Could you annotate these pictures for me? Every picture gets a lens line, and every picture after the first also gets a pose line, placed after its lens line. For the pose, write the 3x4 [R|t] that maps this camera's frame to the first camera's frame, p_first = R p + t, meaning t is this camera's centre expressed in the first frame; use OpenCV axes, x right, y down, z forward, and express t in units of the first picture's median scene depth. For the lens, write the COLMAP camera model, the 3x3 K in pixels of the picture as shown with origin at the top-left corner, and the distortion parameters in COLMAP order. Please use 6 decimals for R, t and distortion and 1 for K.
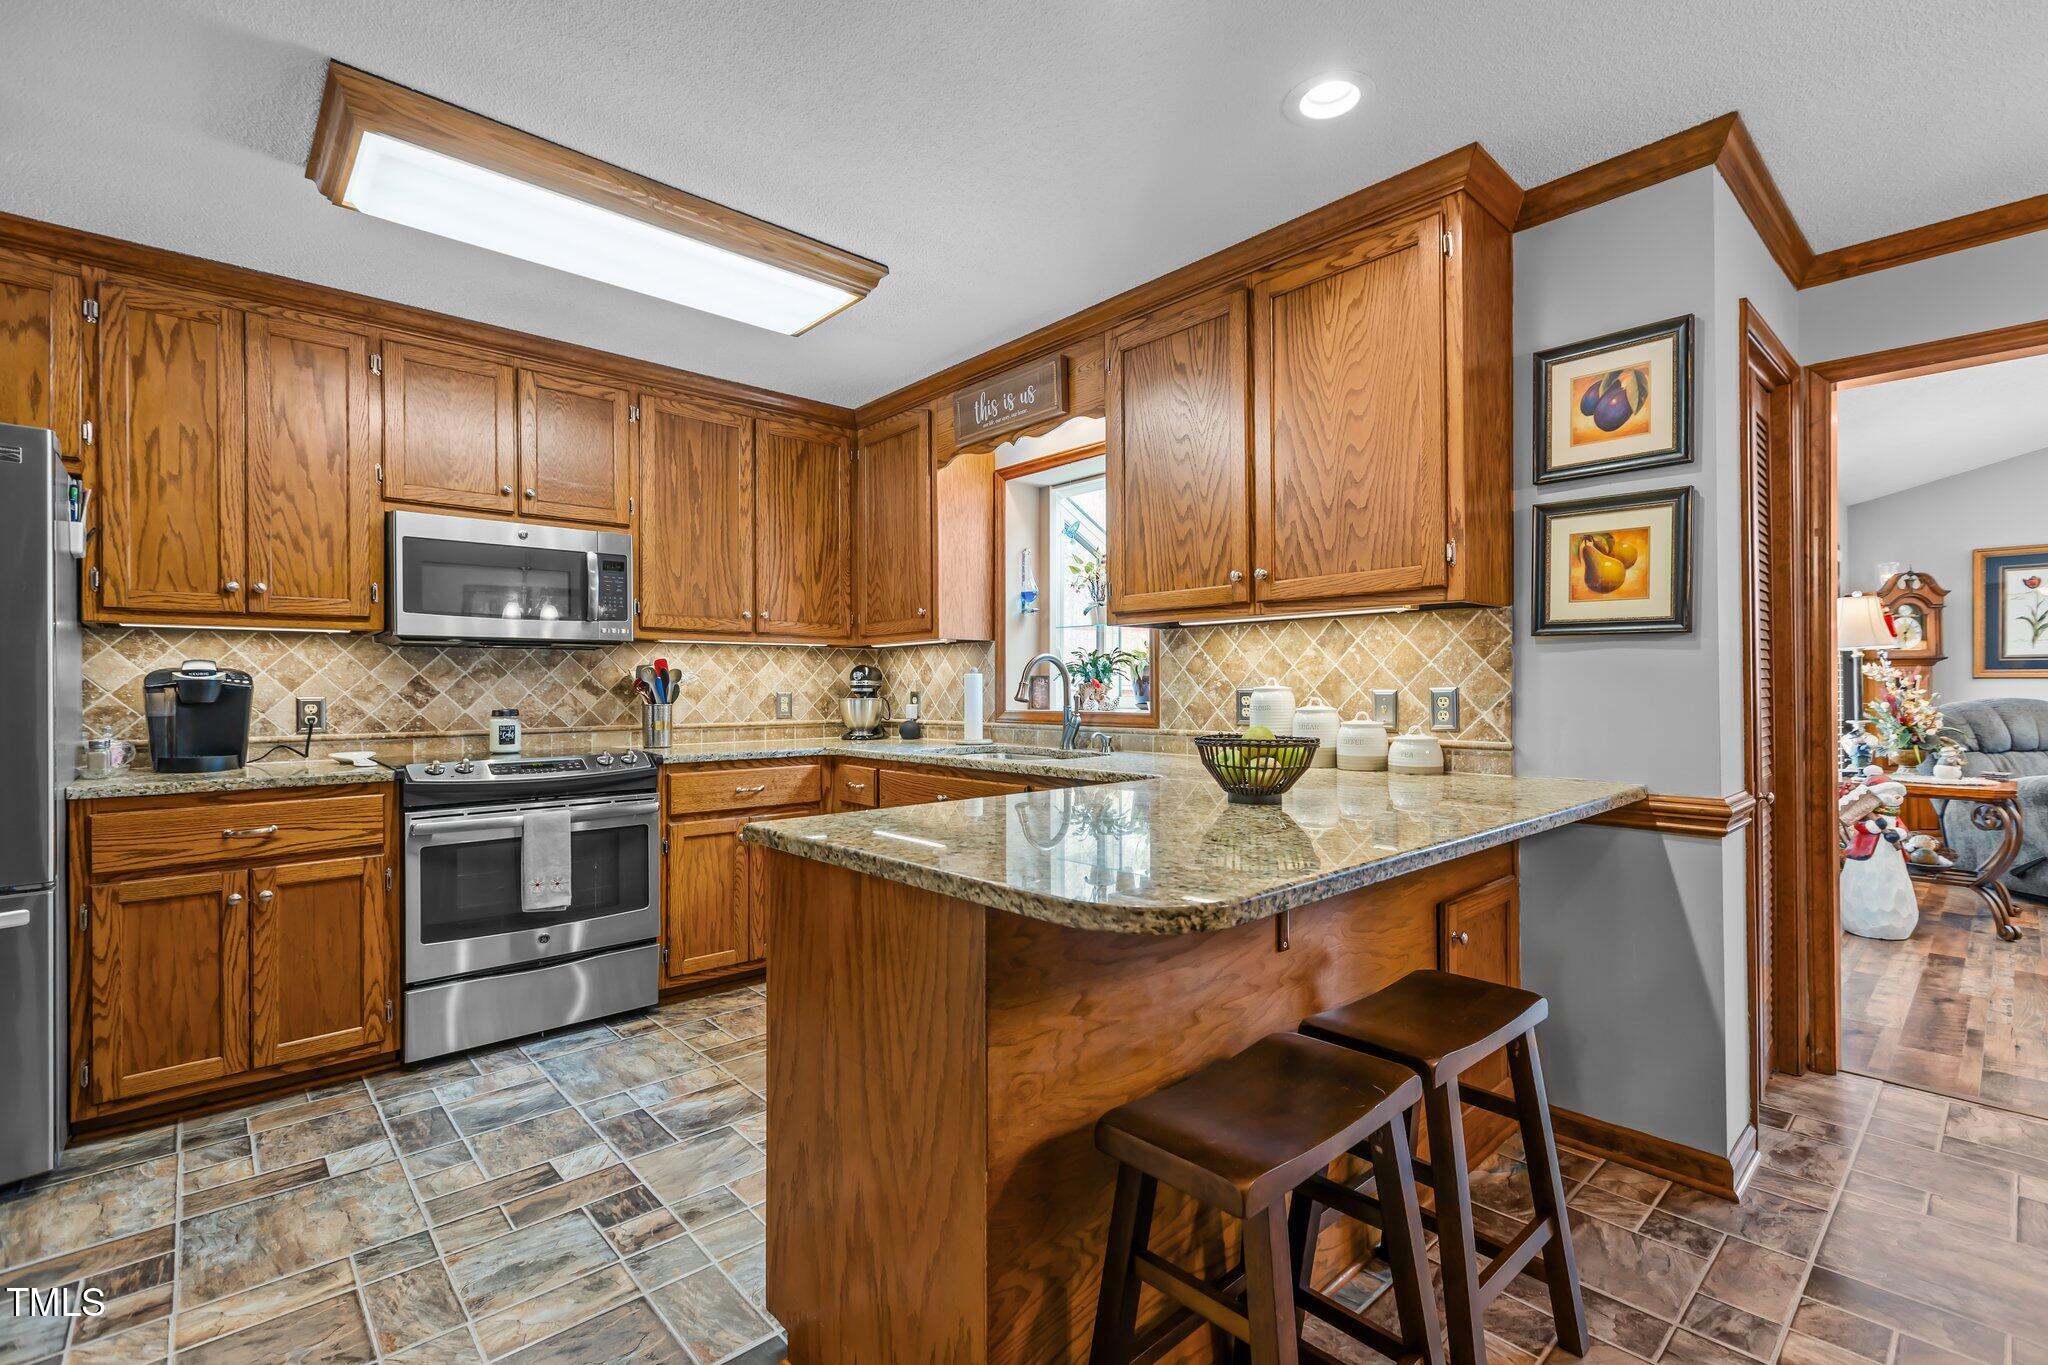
lens RADIAL K [[915.2, 0, 1024.0], [0, 915.2, 682.5], [0, 0, 1]] dist [-0.000391, 0.000064]
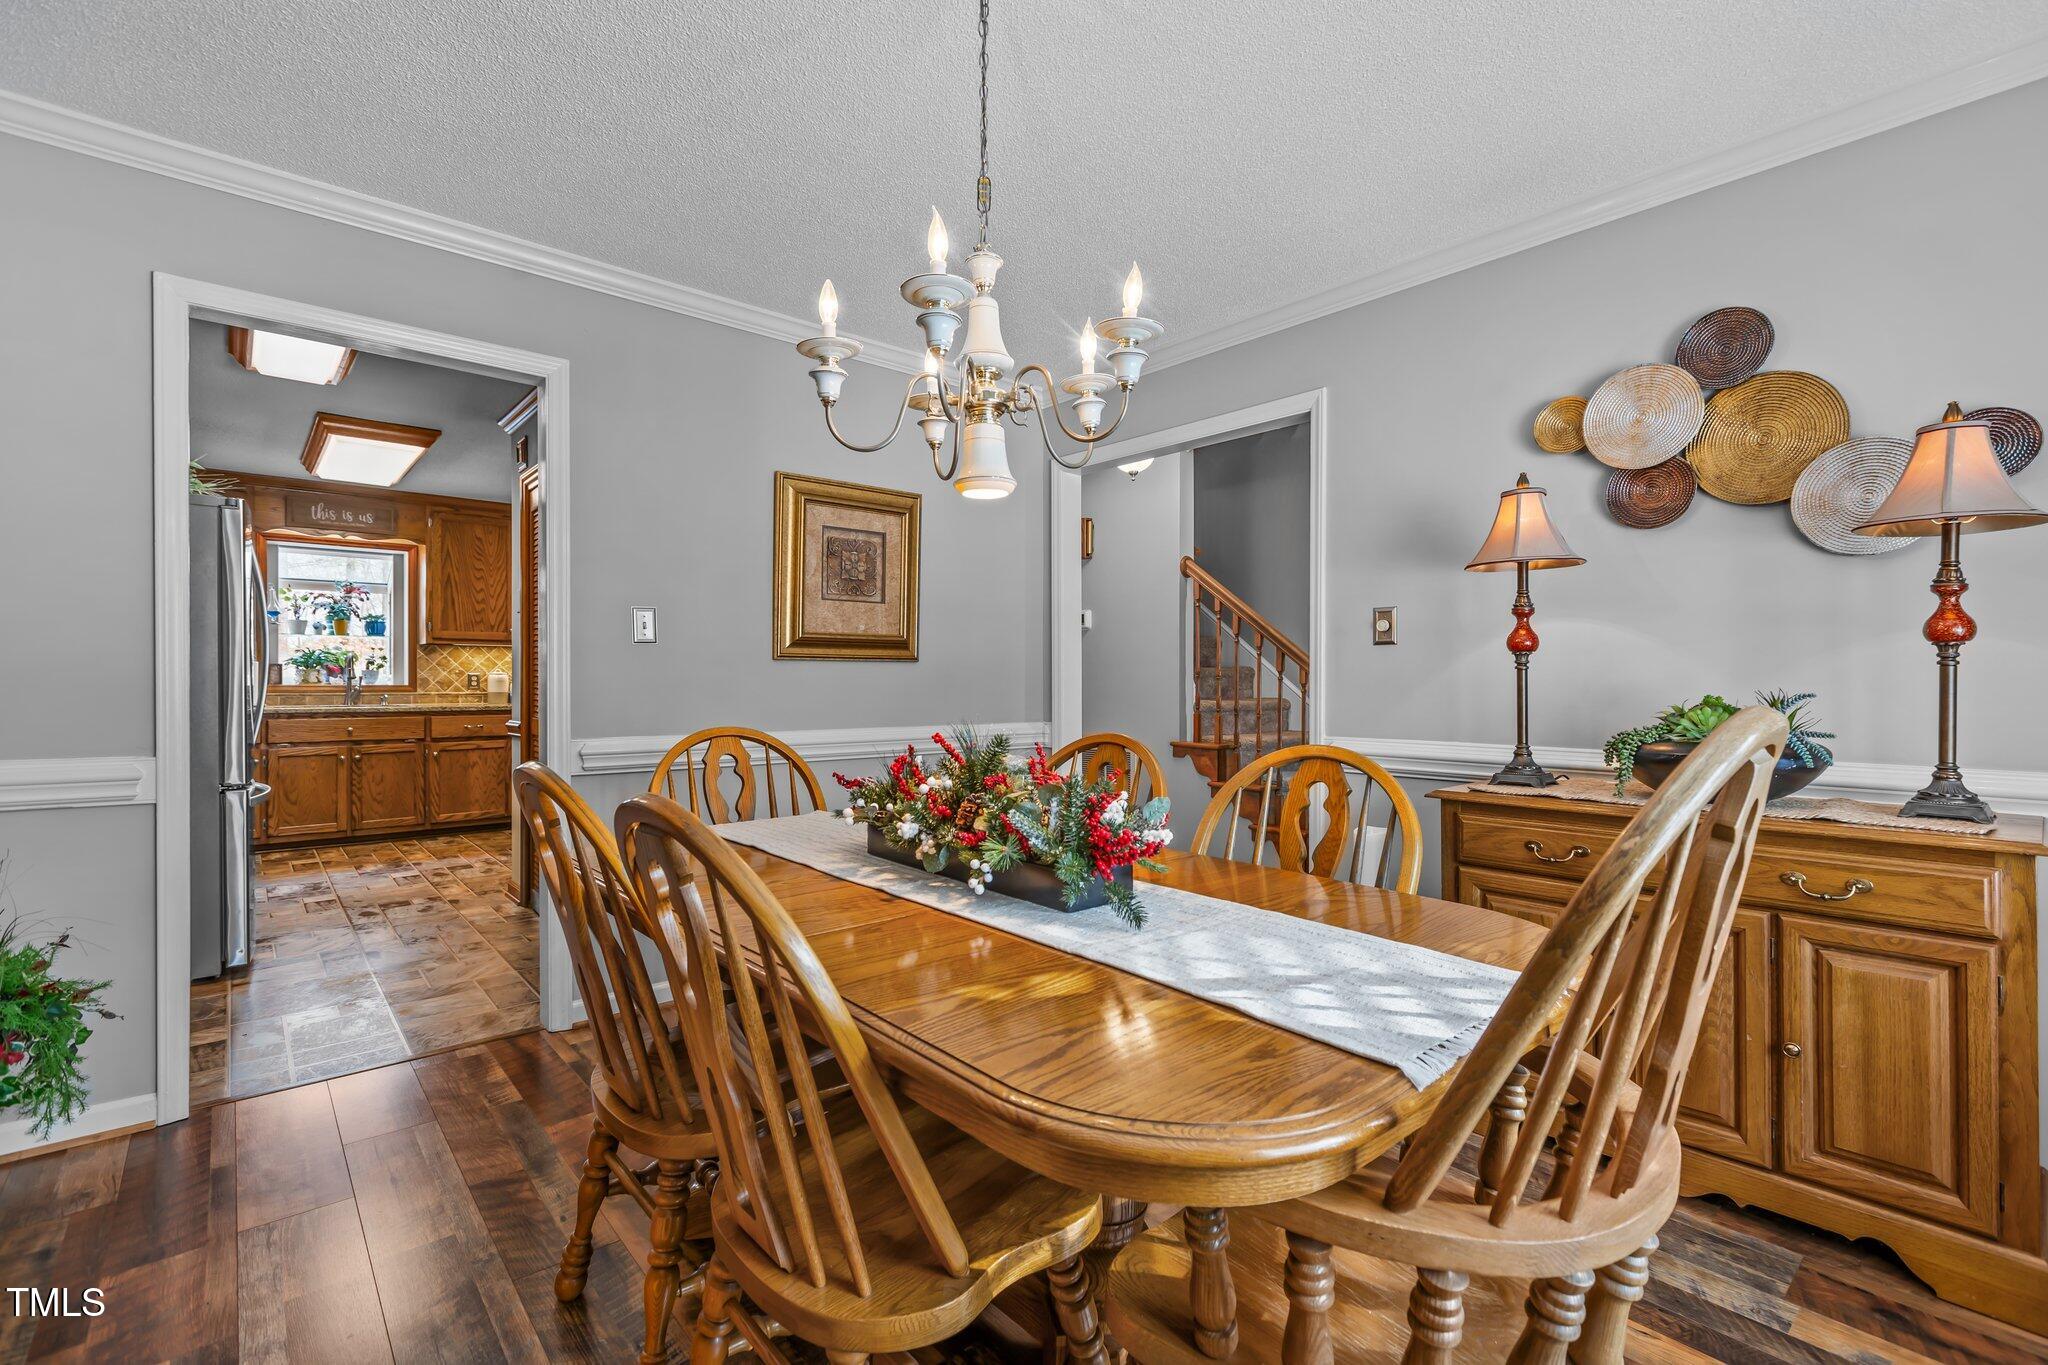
lens RADIAL K [[906.3, 0, 1028.9], [0, 906.3, 678.7], [0, 0, 1]] dist [-0.000155, -0.000609]
pose [[0.014842, 0.006754, 0.999867, -1.924719], [-0.008458, 0.999942, -0.006629, 0.022156], [-0.999854, -0.008359, 0.014898, -0.424968]]
